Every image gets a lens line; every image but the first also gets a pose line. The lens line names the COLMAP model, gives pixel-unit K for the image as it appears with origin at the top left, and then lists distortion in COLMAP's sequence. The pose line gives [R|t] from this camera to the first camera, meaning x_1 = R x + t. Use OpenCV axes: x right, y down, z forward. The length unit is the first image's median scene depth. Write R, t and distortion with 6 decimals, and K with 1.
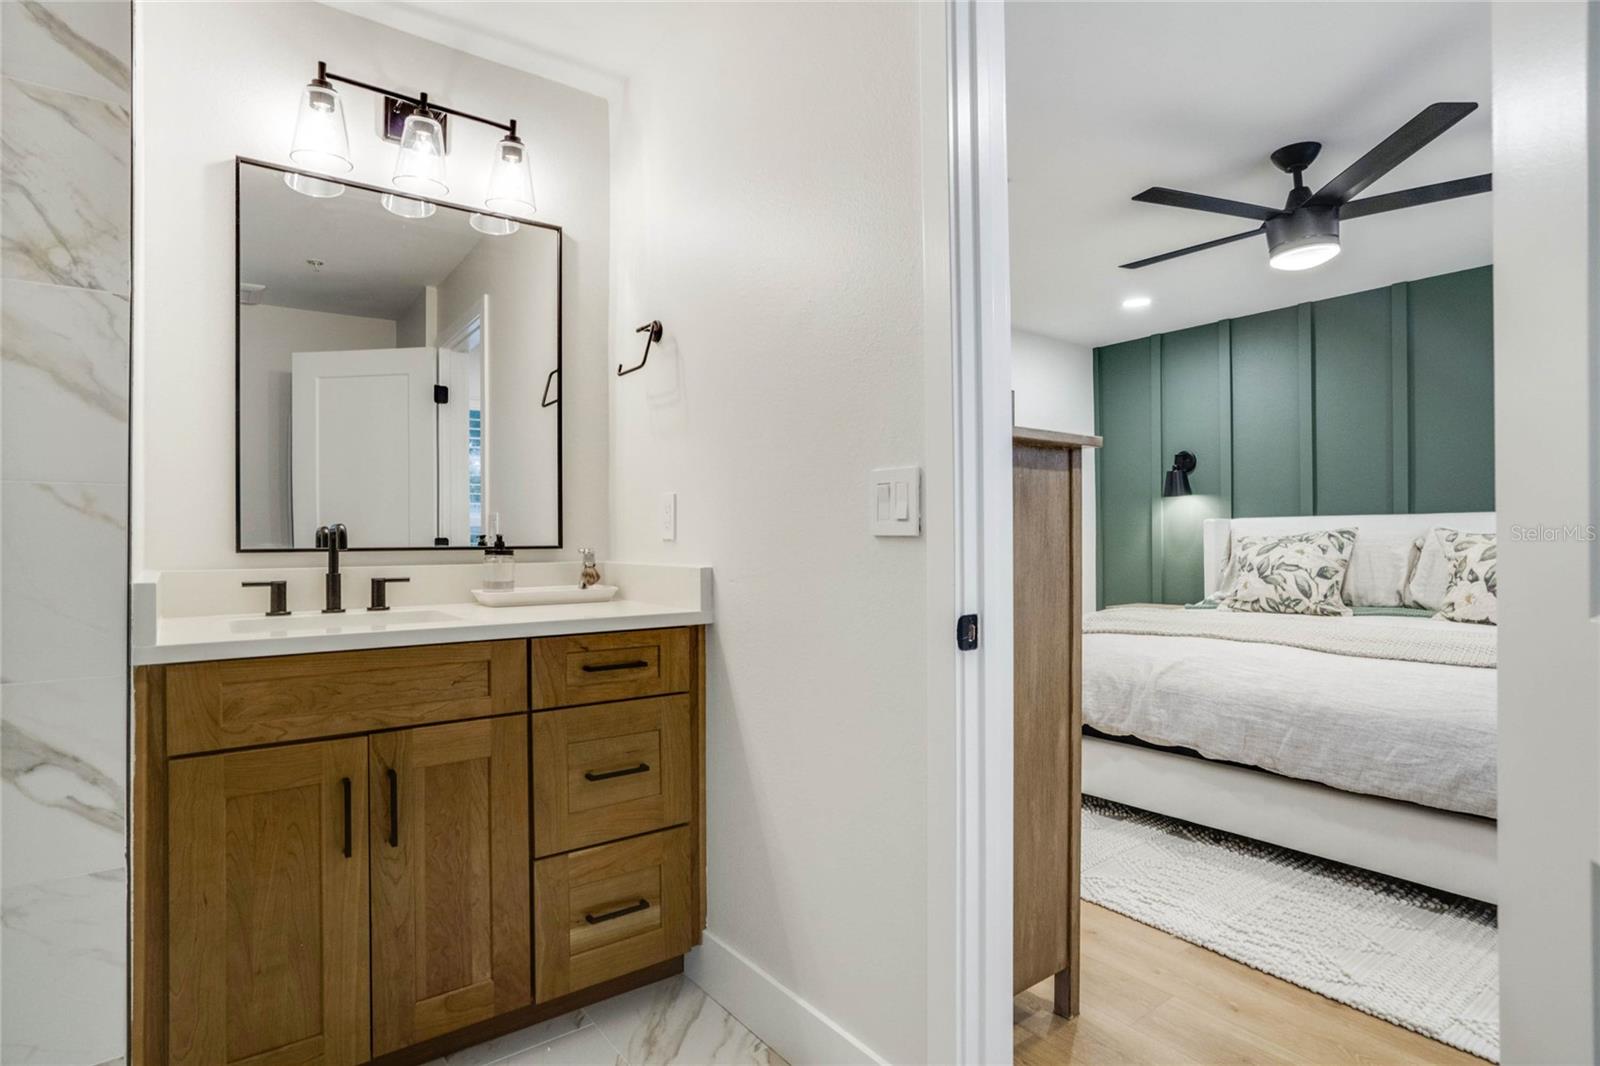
lens RADIAL K [[839.2, 0, 796.1], [0, 839.2, 533.7], [0, 0, 1]] dist [-0.051093, 0.030477]
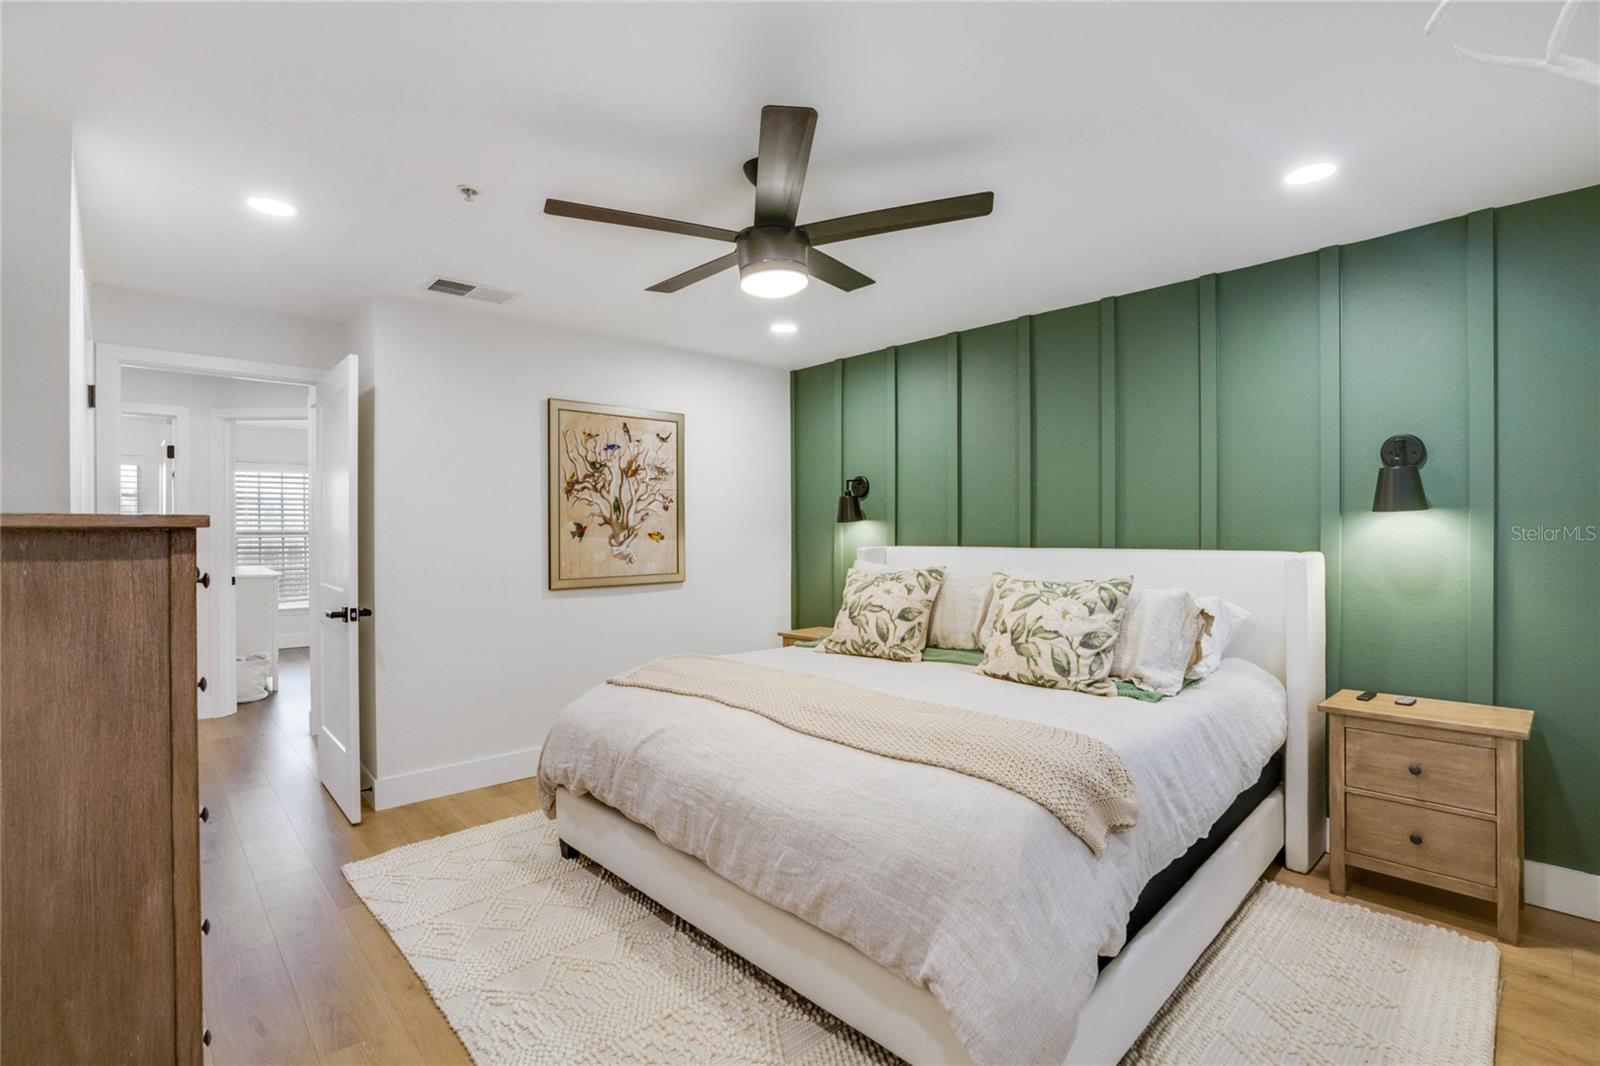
lens RADIAL K [[760.7, 0, 800.0], [0, 760.7, 533.0], [0, 0, 1]] dist [-0.061681, 0.024419]
pose [[0.994521, 0.002032, 0.104519, 0.428219], [-0.002813, 0.999969, 0.007317, -0.054200], [-0.104501, -0.007571, 0.994496, 0.134817]]
